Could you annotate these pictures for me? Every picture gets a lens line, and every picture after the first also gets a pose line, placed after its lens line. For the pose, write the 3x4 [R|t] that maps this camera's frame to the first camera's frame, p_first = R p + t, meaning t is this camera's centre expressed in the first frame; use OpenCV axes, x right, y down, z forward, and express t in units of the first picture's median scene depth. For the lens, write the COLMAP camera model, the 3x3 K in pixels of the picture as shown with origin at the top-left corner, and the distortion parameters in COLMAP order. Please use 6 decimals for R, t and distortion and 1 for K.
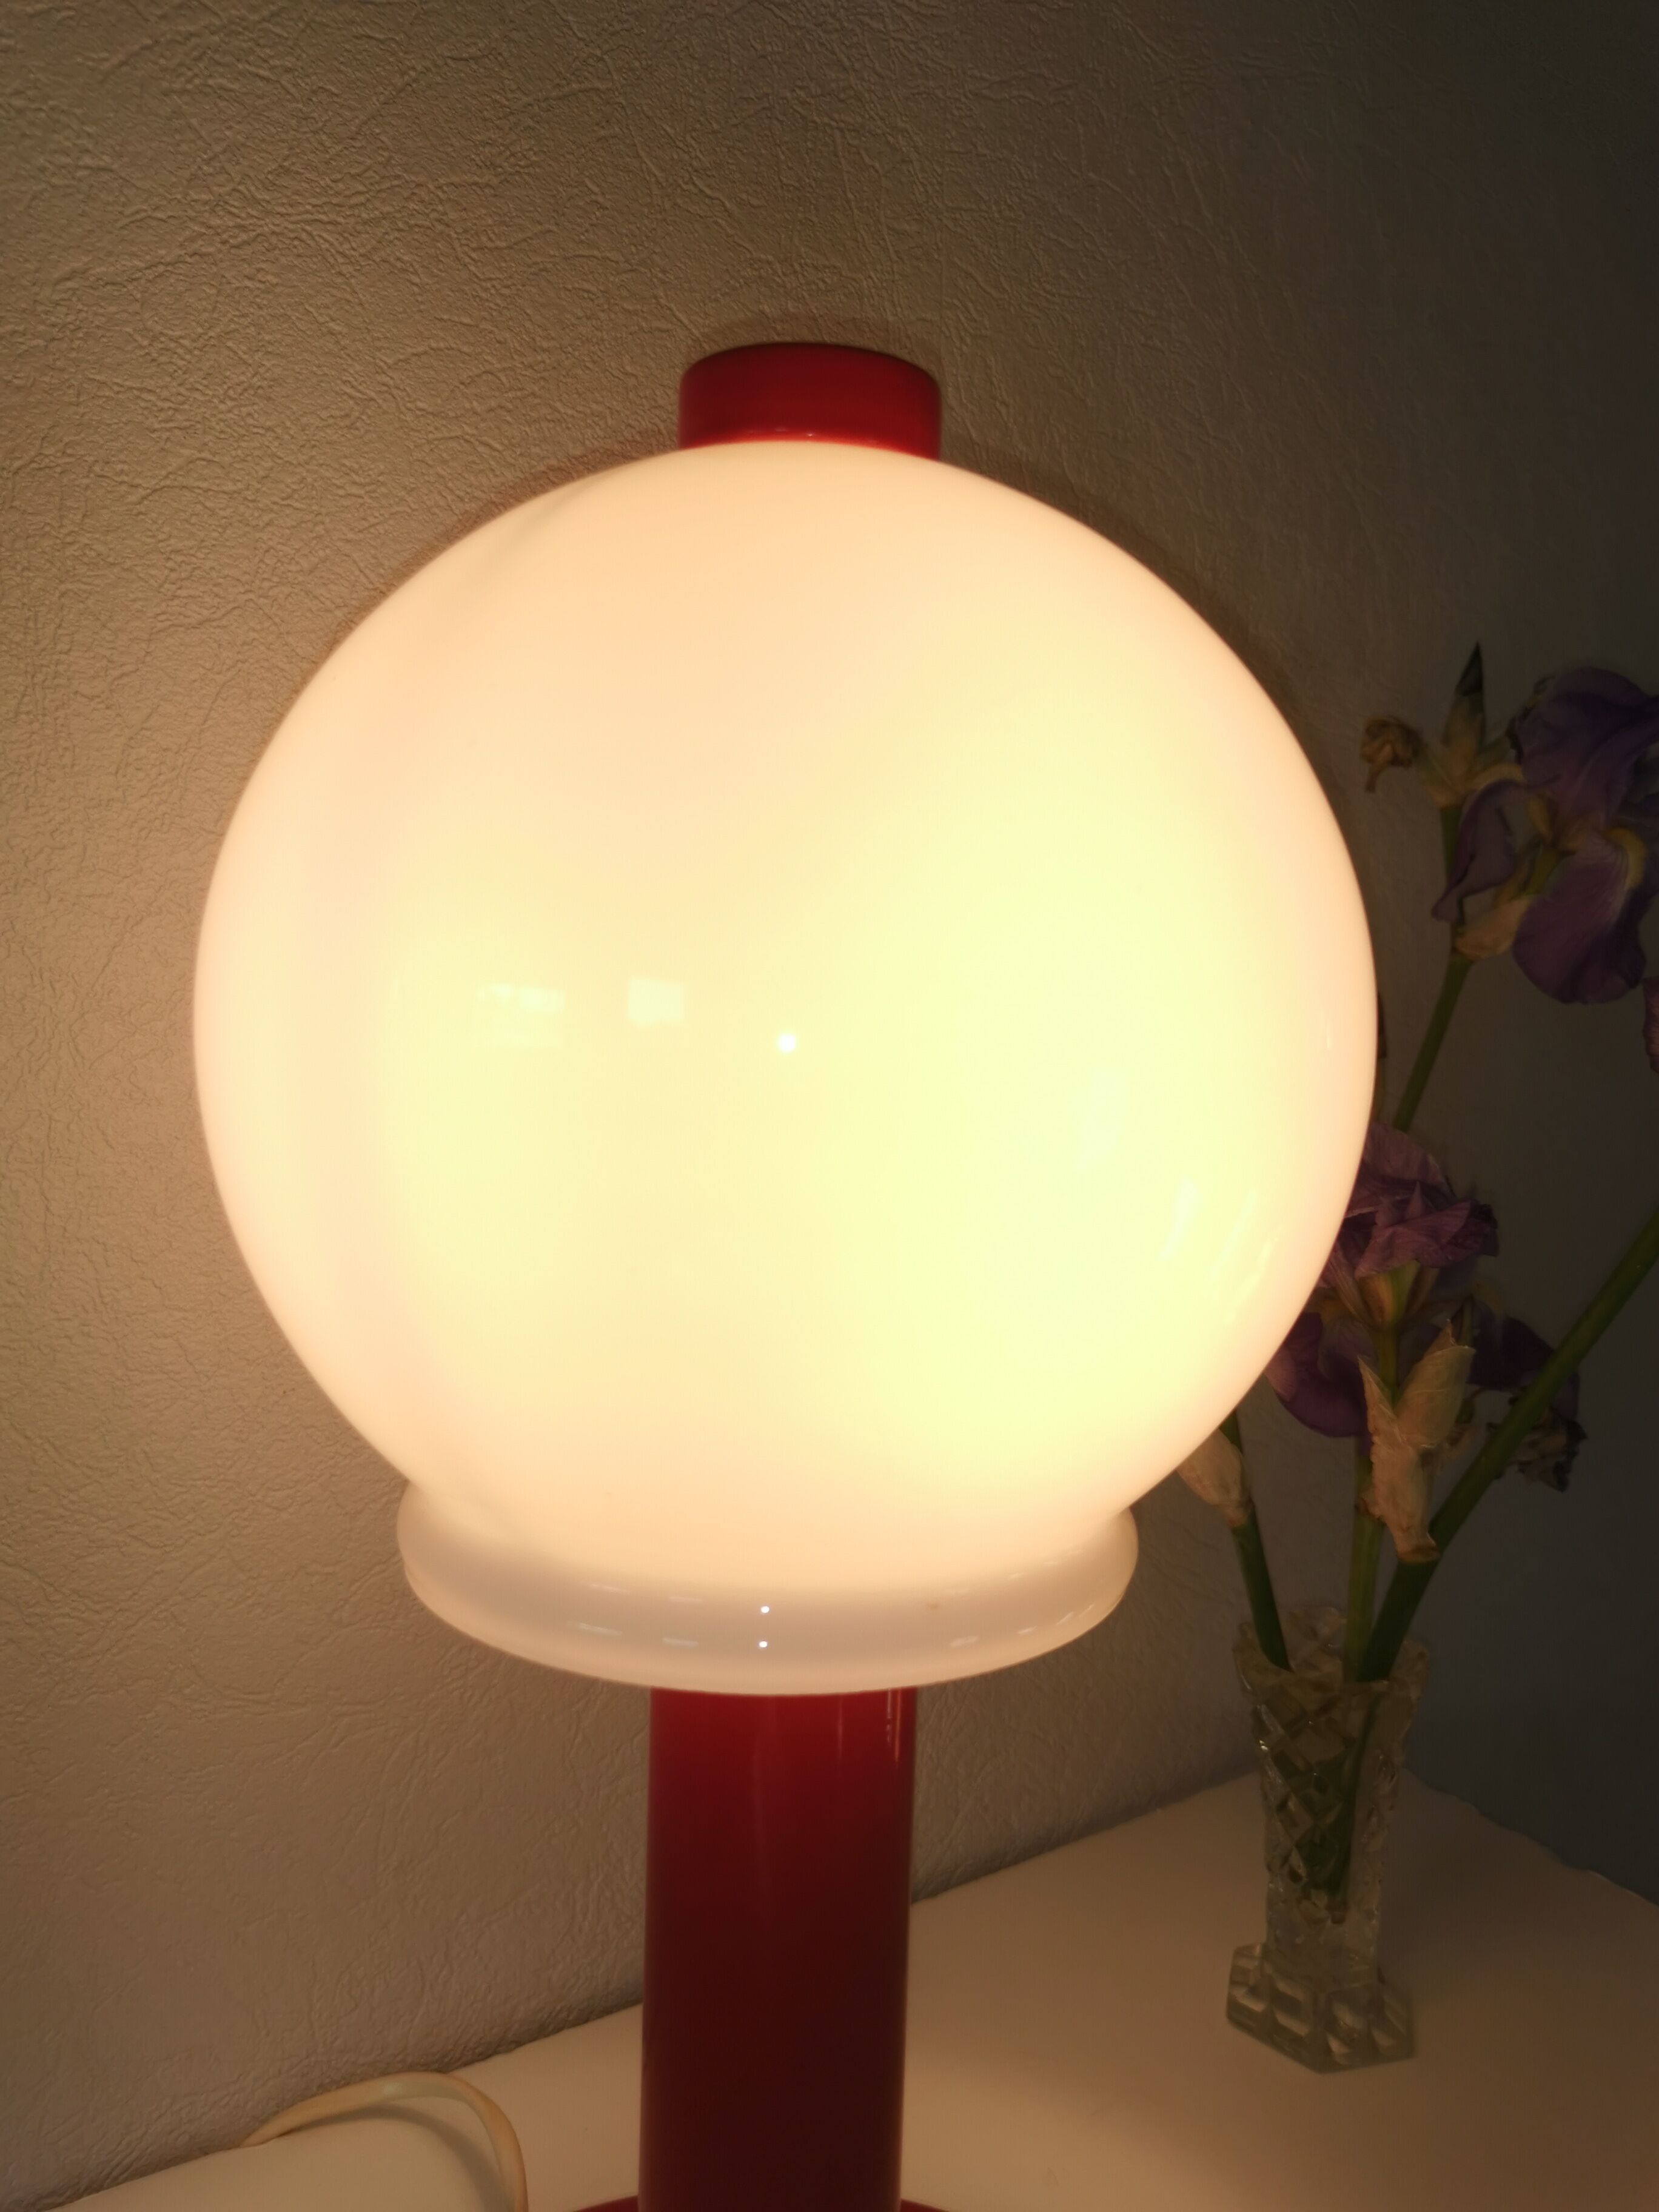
lens RADIAL K [[1788.2, 0, 829.7], [0, 1788.2, 1134.1], [0, 0, 1]] dist [-0.003815, 0.001441]
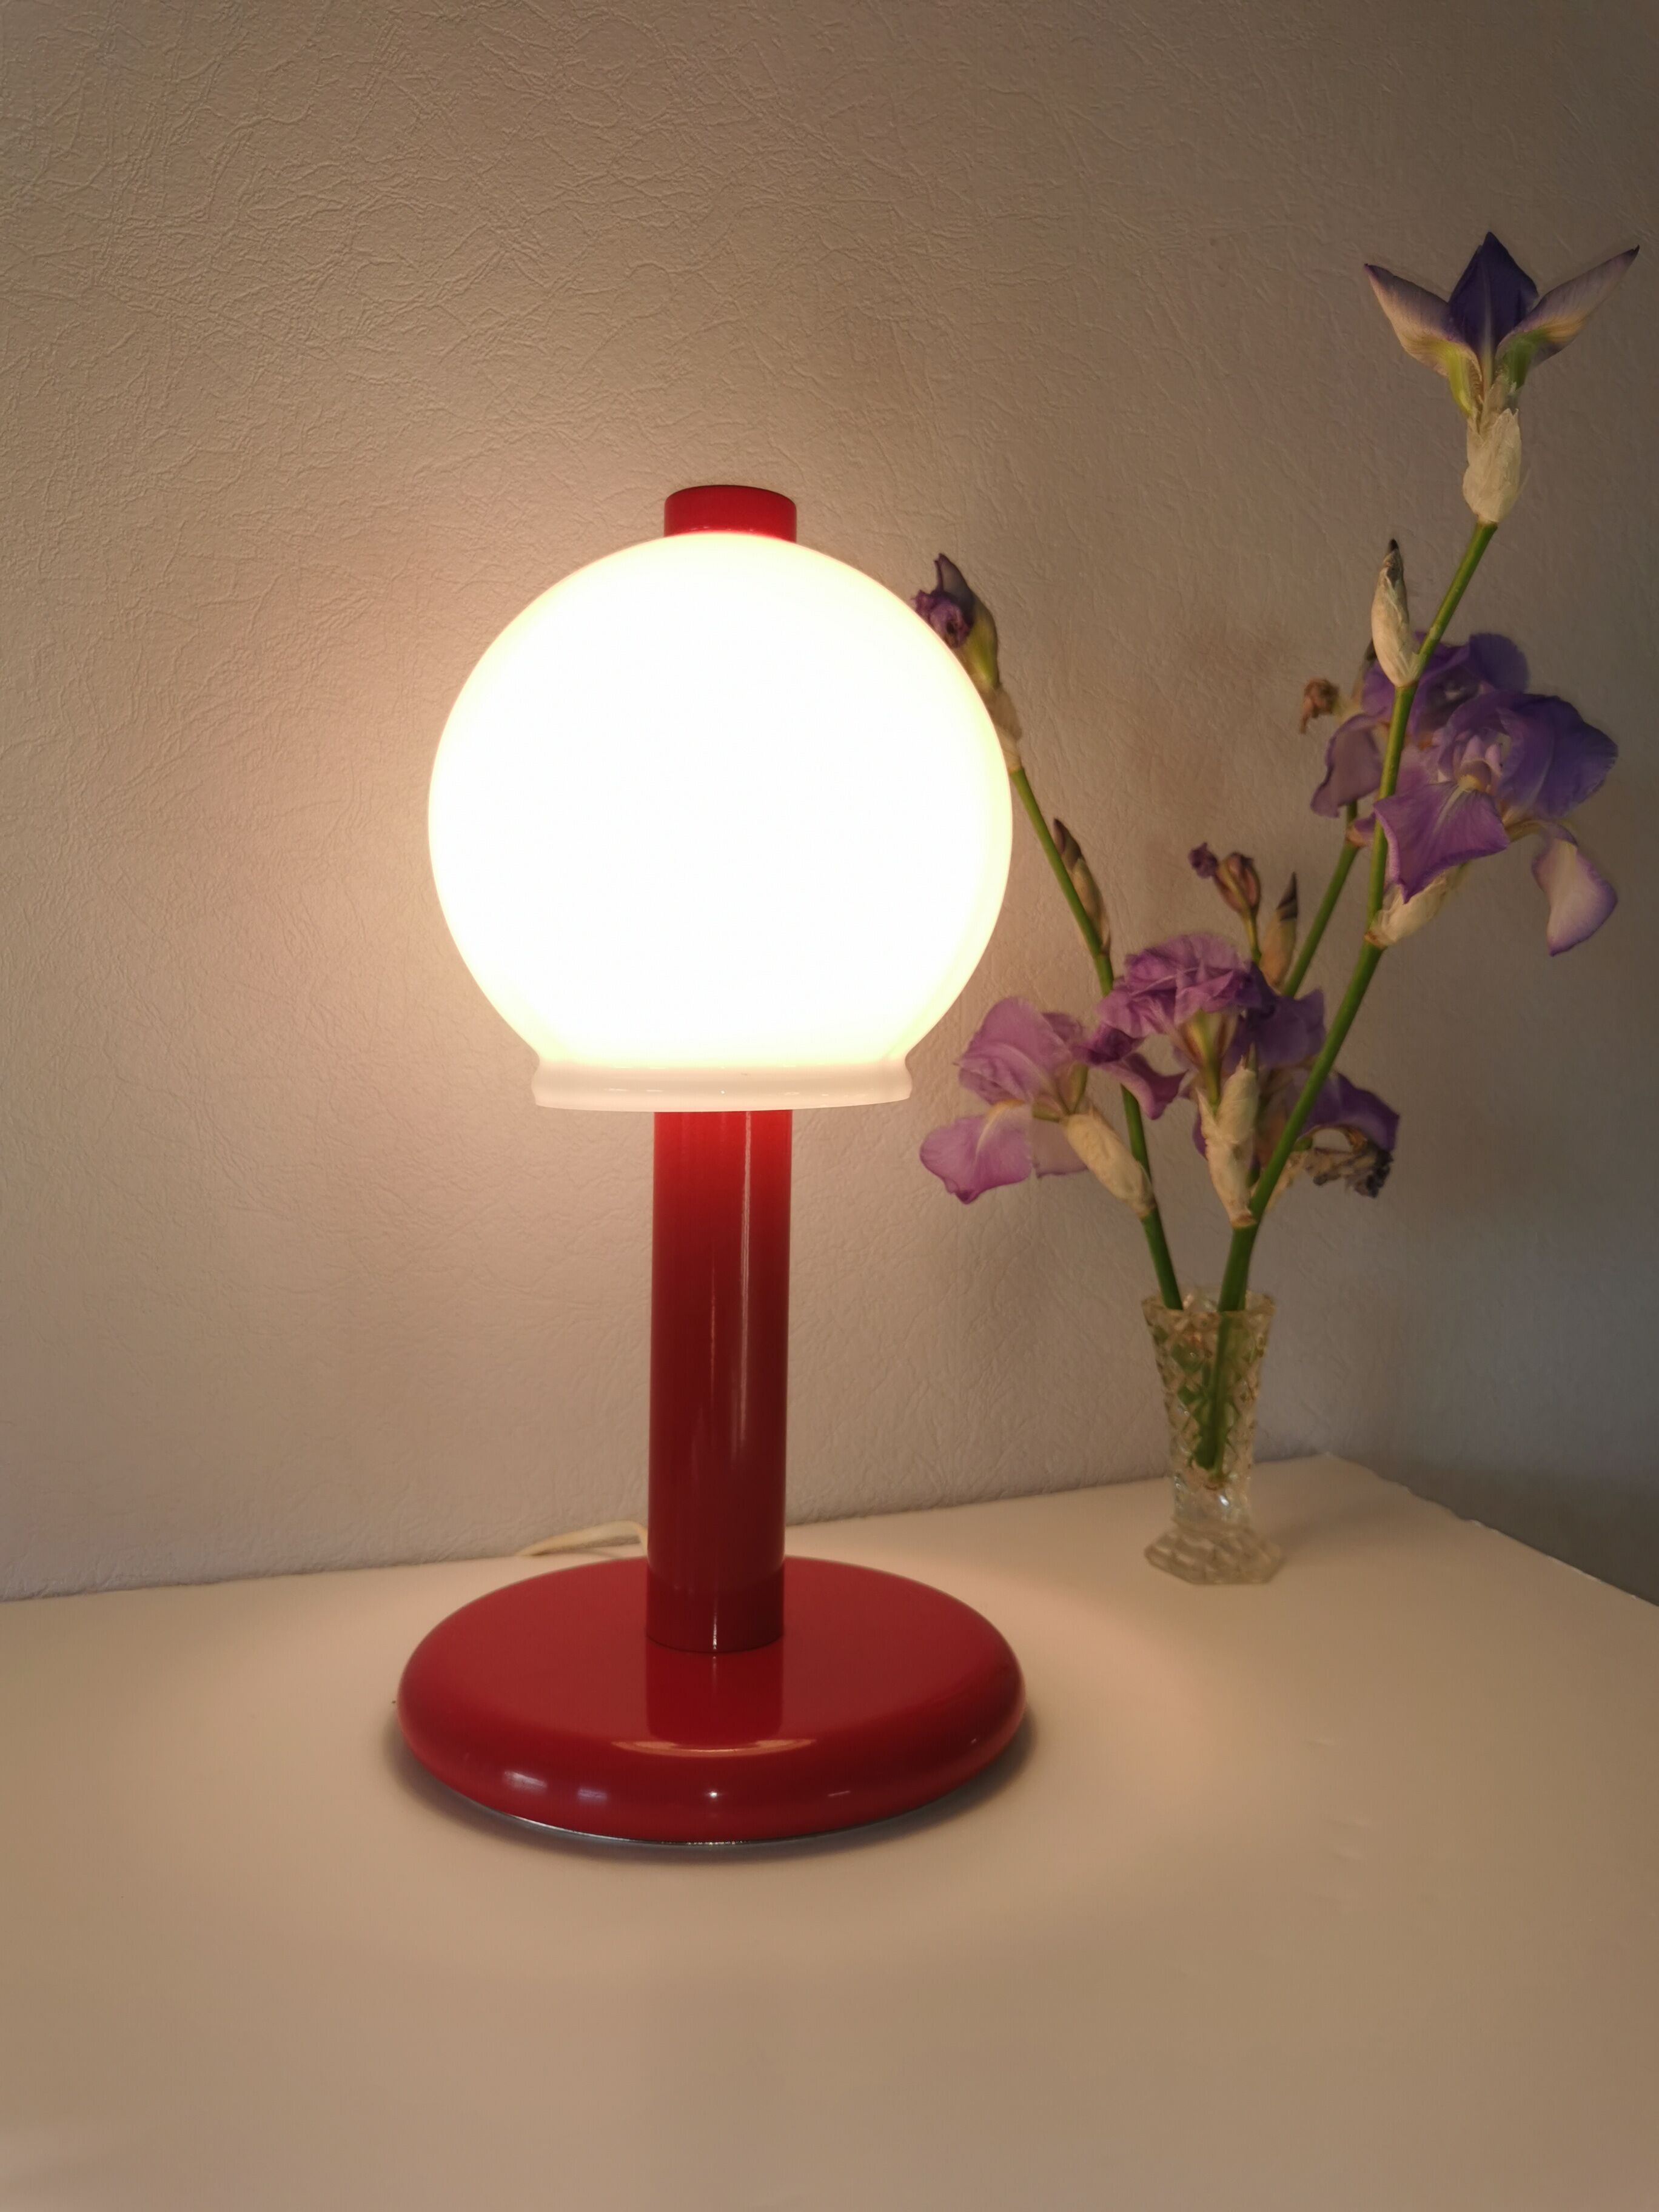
lens RADIAL K [[1730.5, 0, 809.5], [0, 1730.5, 1130.1], [0, 0, 1]] dist [0.010880, 0.002045]
pose [[0.968037, 0.002012, -0.250798, 0.366542], [-0.009072, 0.999594, -0.026998, 0.215159], [0.250642, 0.028410, 0.967663, -0.540334]]
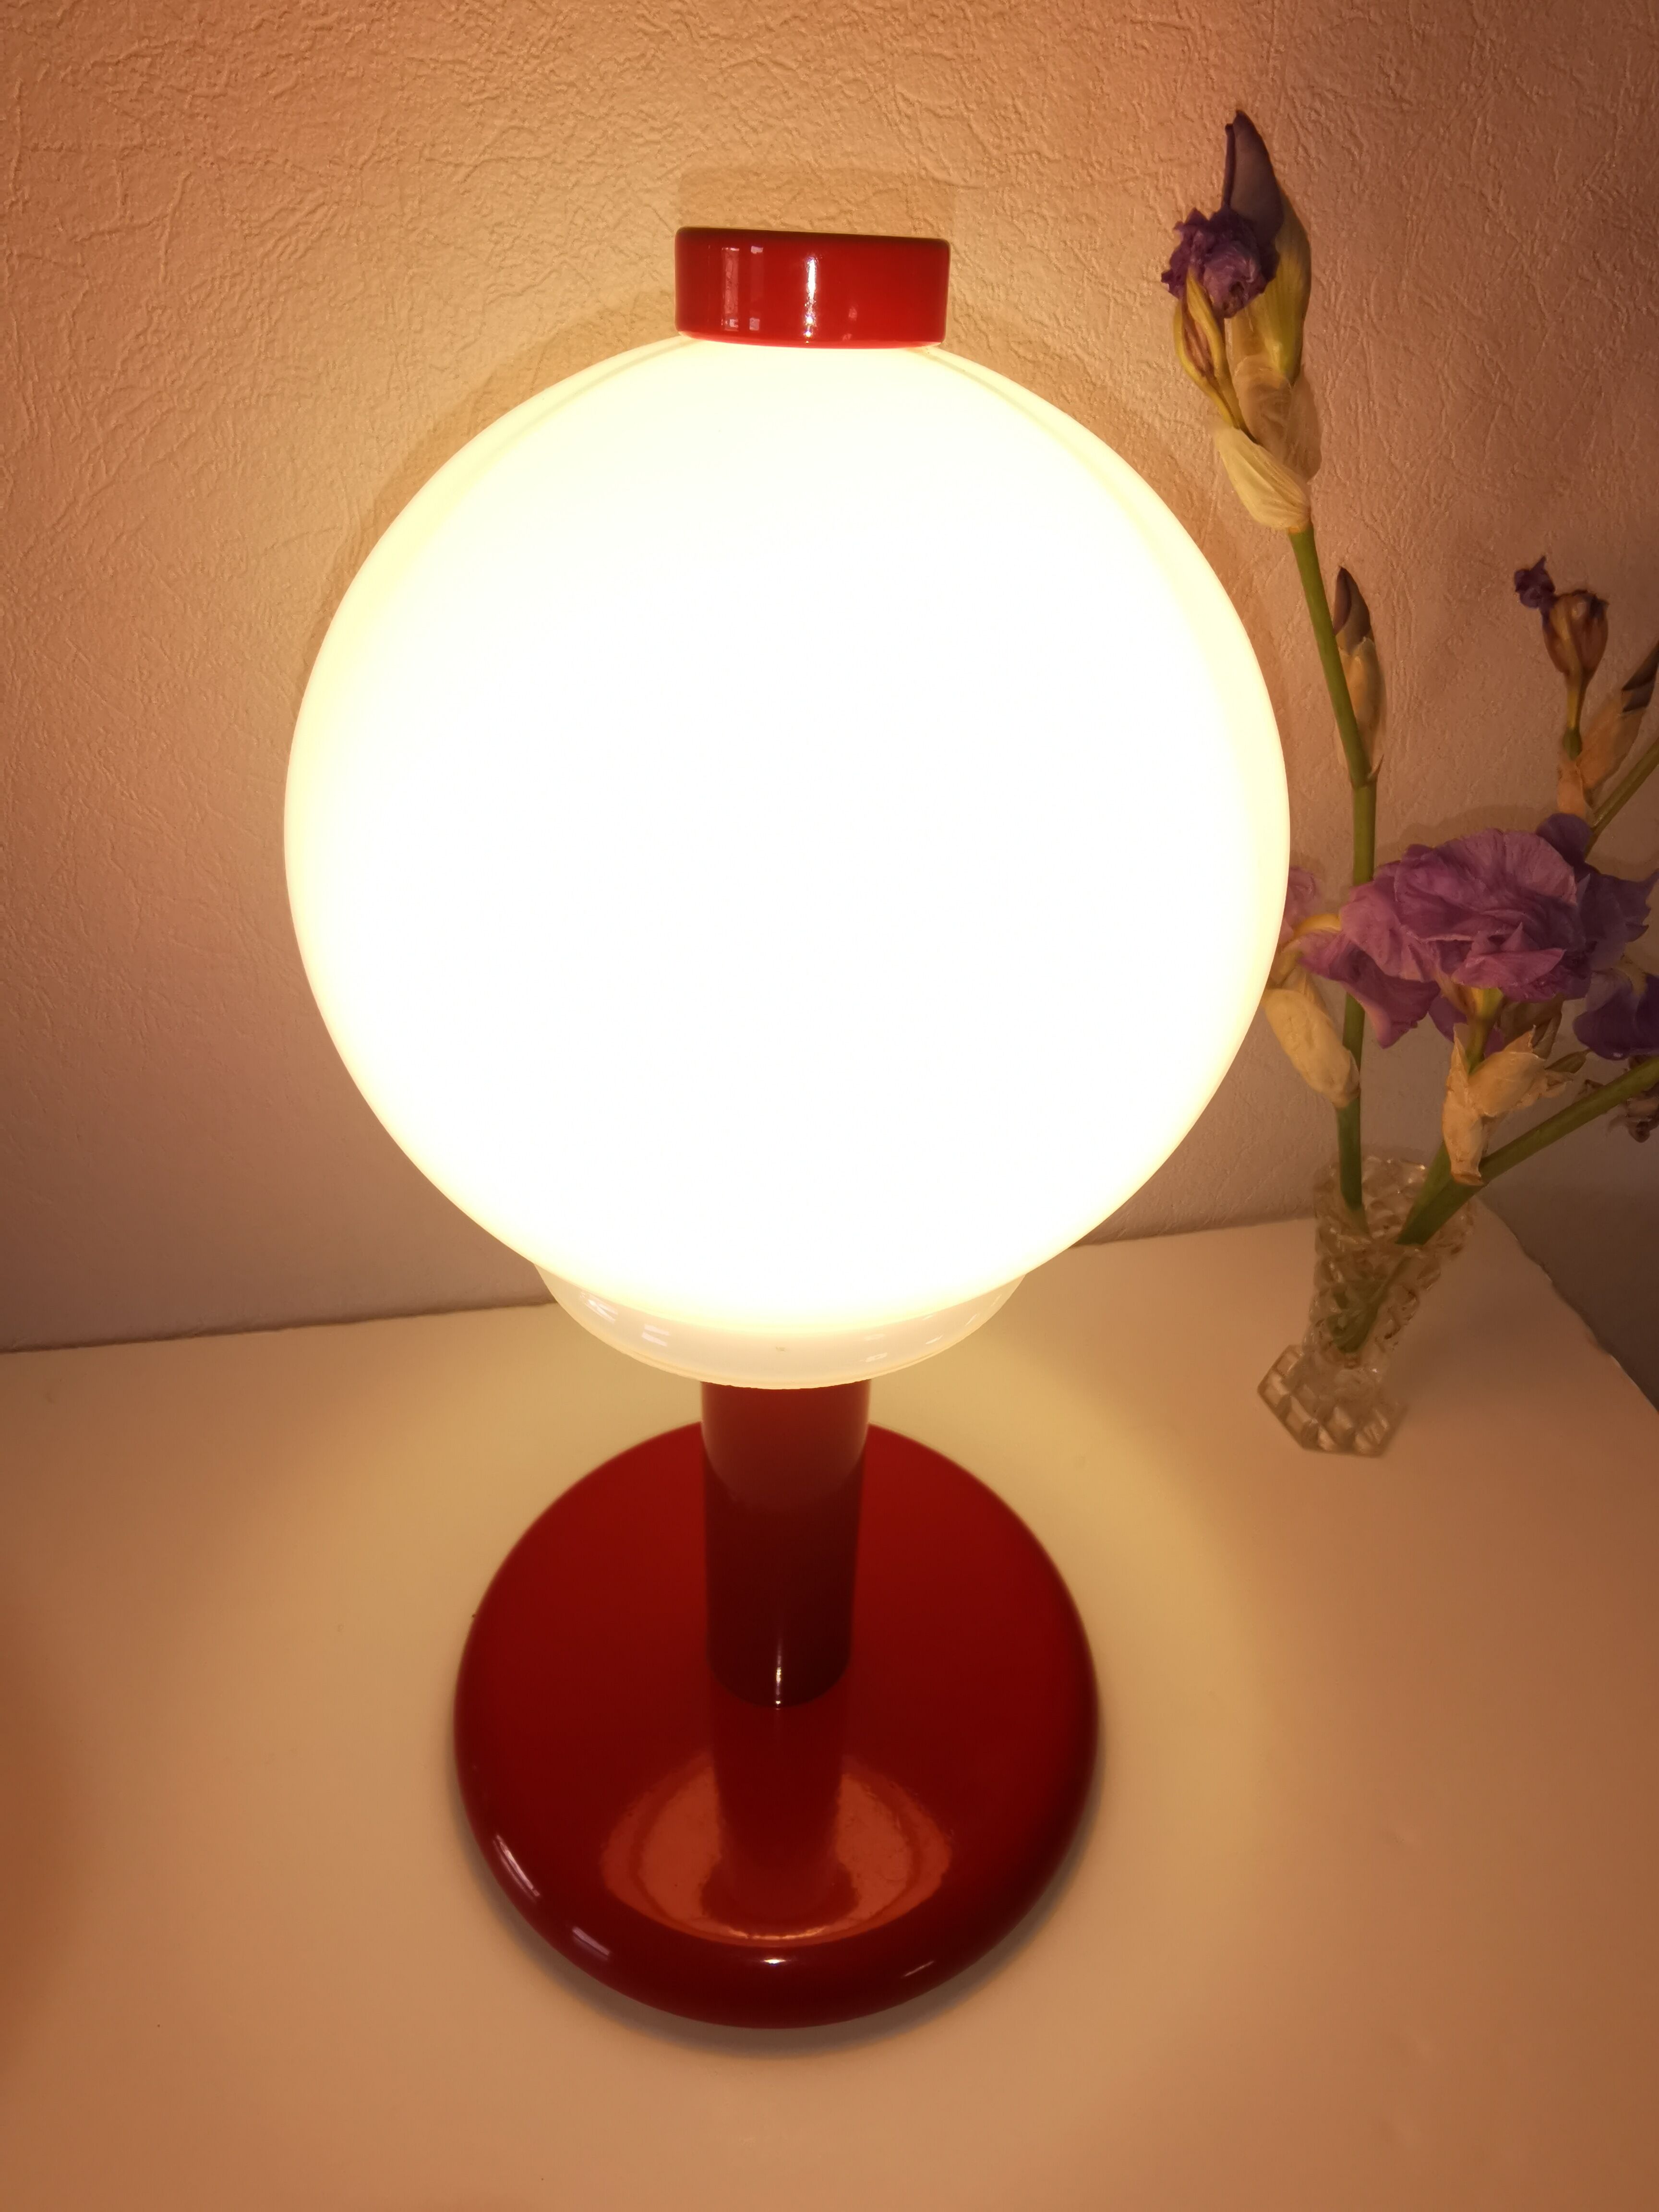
lens RADIAL K [[1266.9, 0, 830.0], [0, 1266.9, 1105.2], [0, 0, 1]] dist [-0.116896, 0.054024]
pose [[0.917001, 0.228340, -0.327064, 0.211232], [-0.041164, 0.869737, 0.491796, -0.210261], [0.396756, -0.437514, 0.806949, 0.190407]]
